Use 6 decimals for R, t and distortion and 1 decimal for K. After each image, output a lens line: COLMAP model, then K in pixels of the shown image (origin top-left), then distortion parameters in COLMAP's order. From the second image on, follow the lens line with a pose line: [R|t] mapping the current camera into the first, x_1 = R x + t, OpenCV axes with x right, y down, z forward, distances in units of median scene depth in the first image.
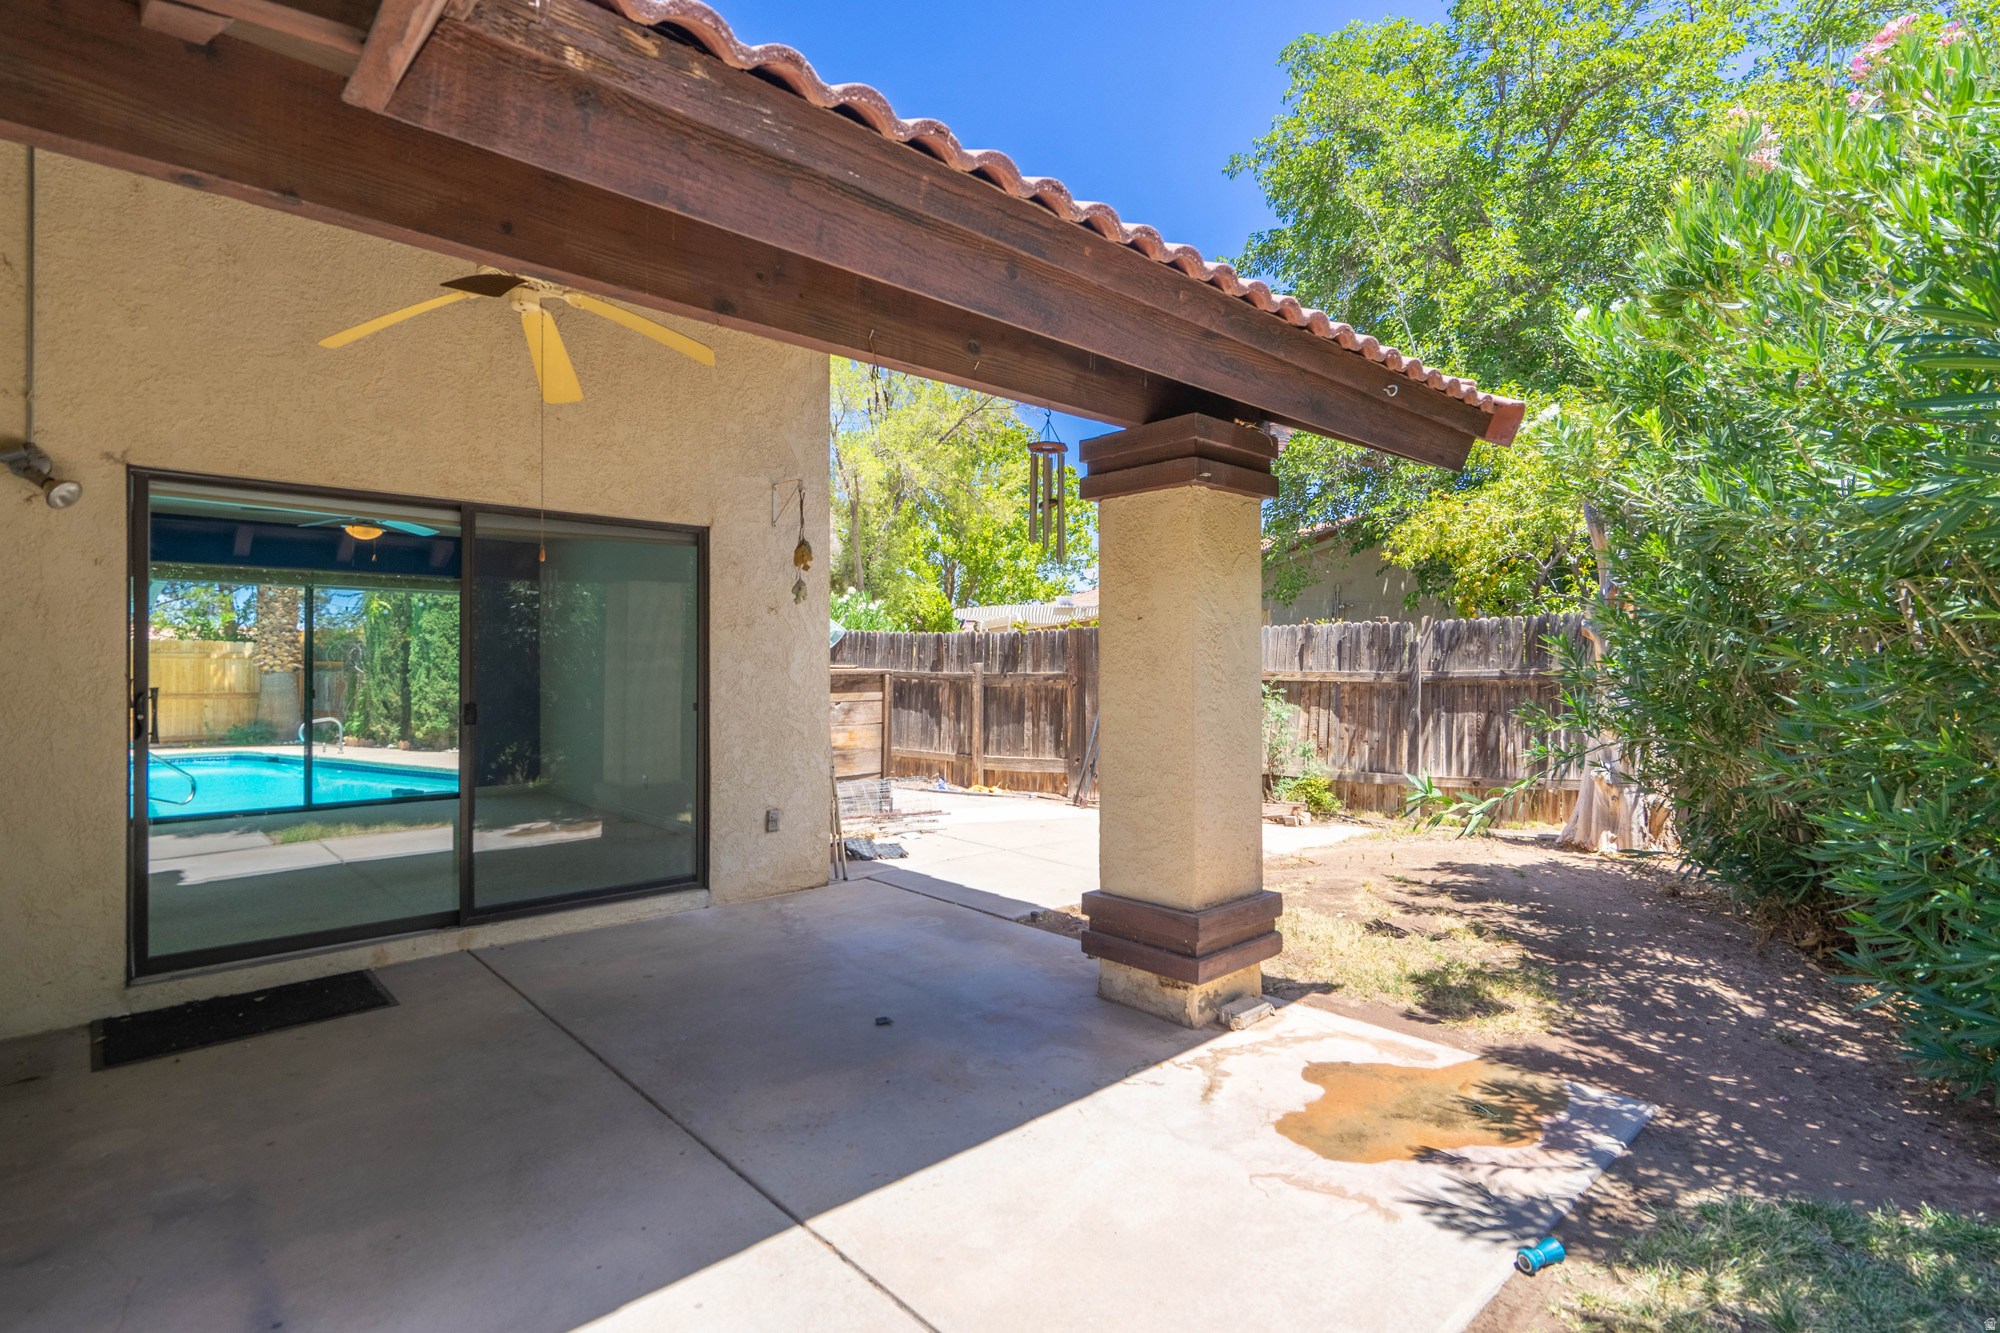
lens RADIAL K [[978.3, 0, 987.9], [0, 978.3, 659.3], [0, 0, 1]] dist [0.007394, -0.002408]
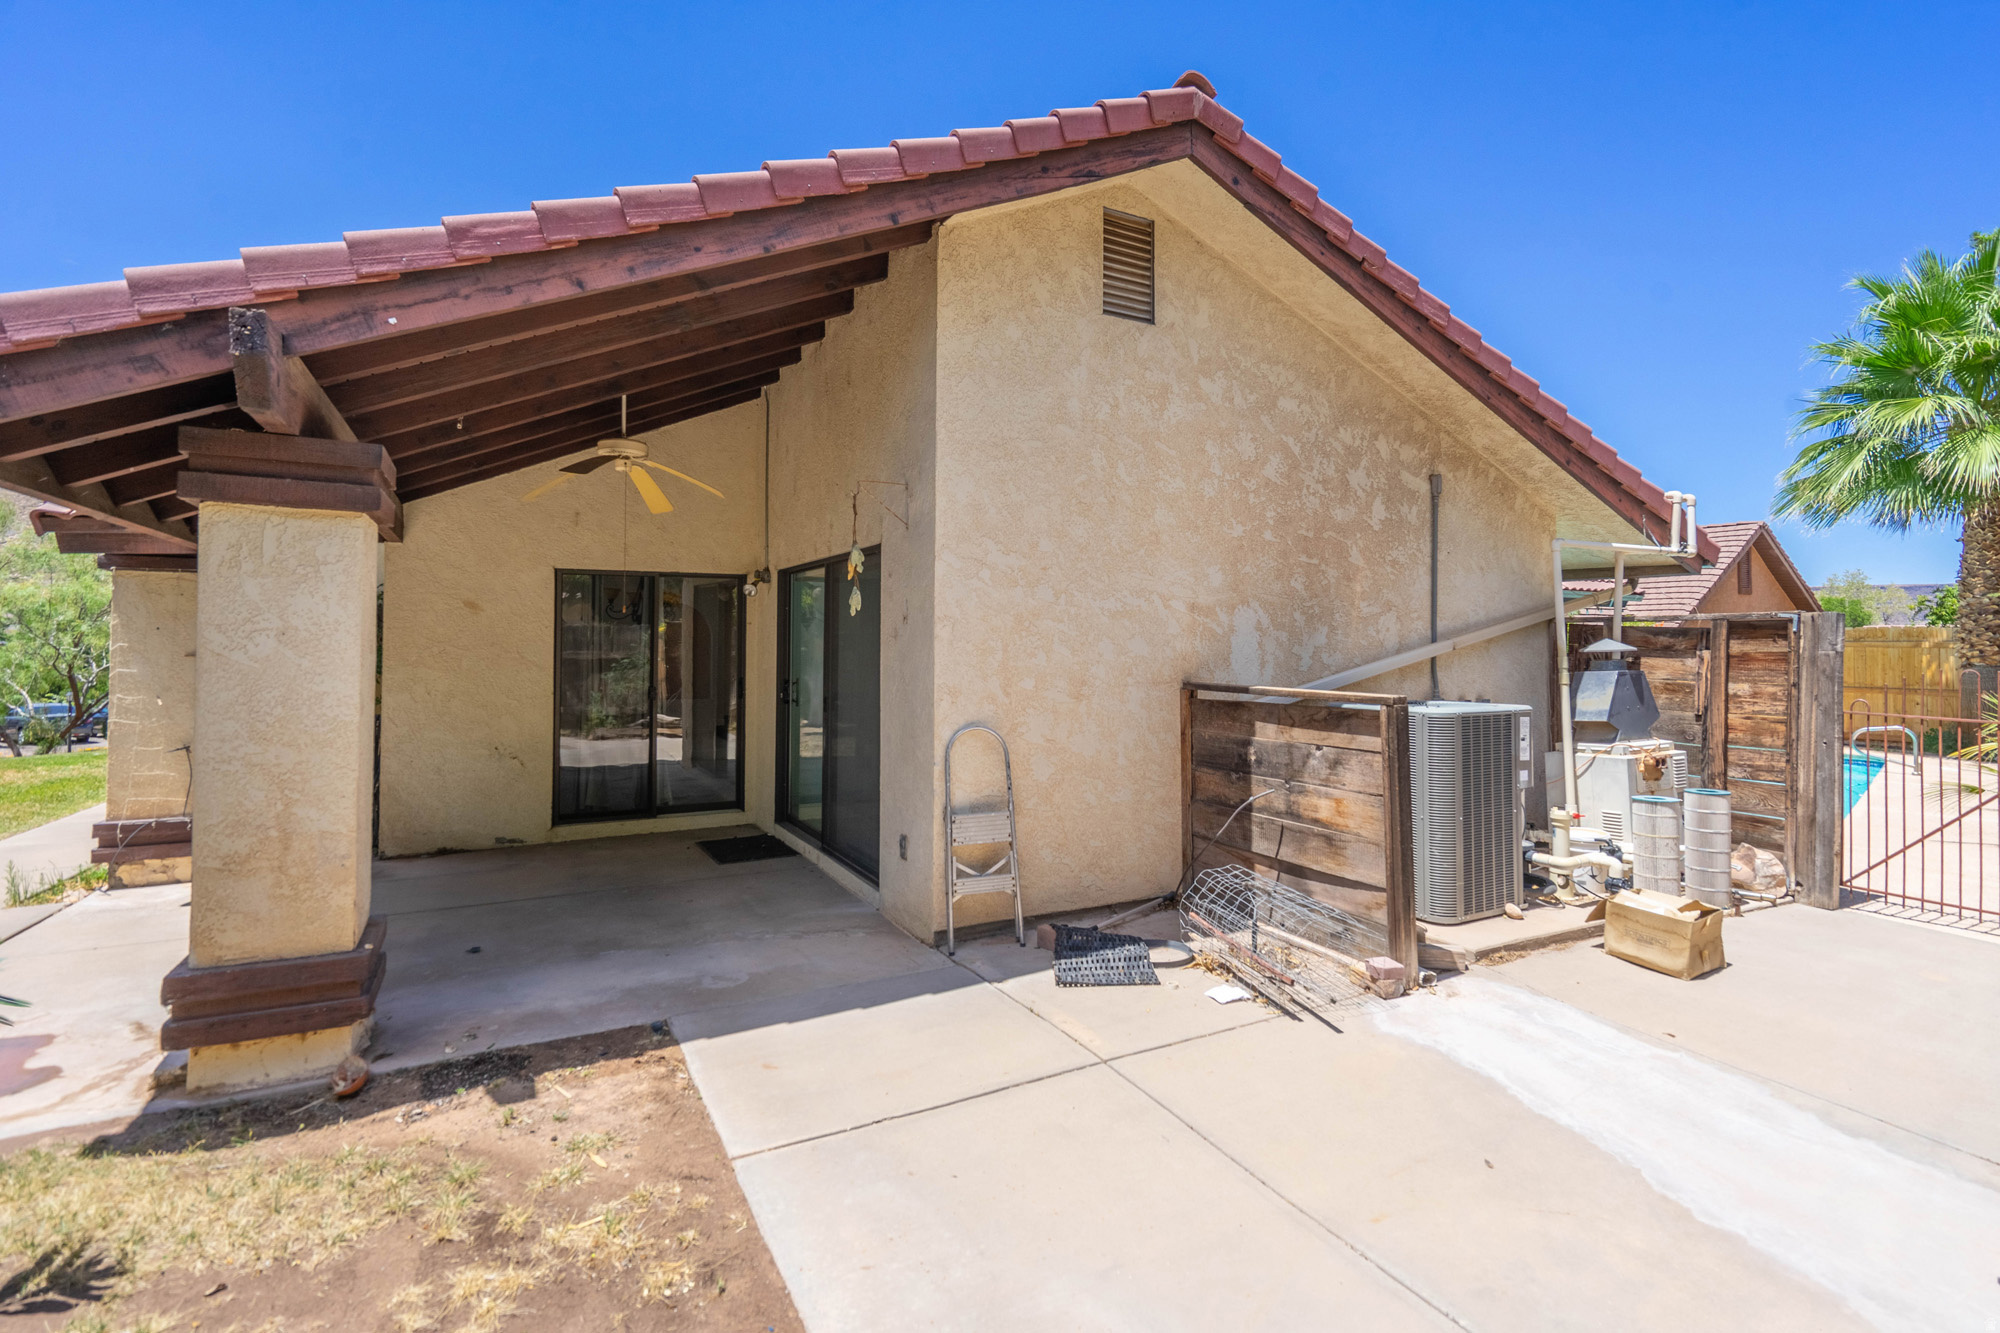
lens RADIAL K [[978.3, 0, 1026.3], [0, 978.3, 629.9], [0, 0, 1]] dist [0.007394, -0.002408]
pose [[-0.263908, -0.010061, -0.964495, 0.463114], [0.004109, 0.999925, -0.011555, -0.019577], [0.964539, -0.007012, -0.263847, 0.982707]]
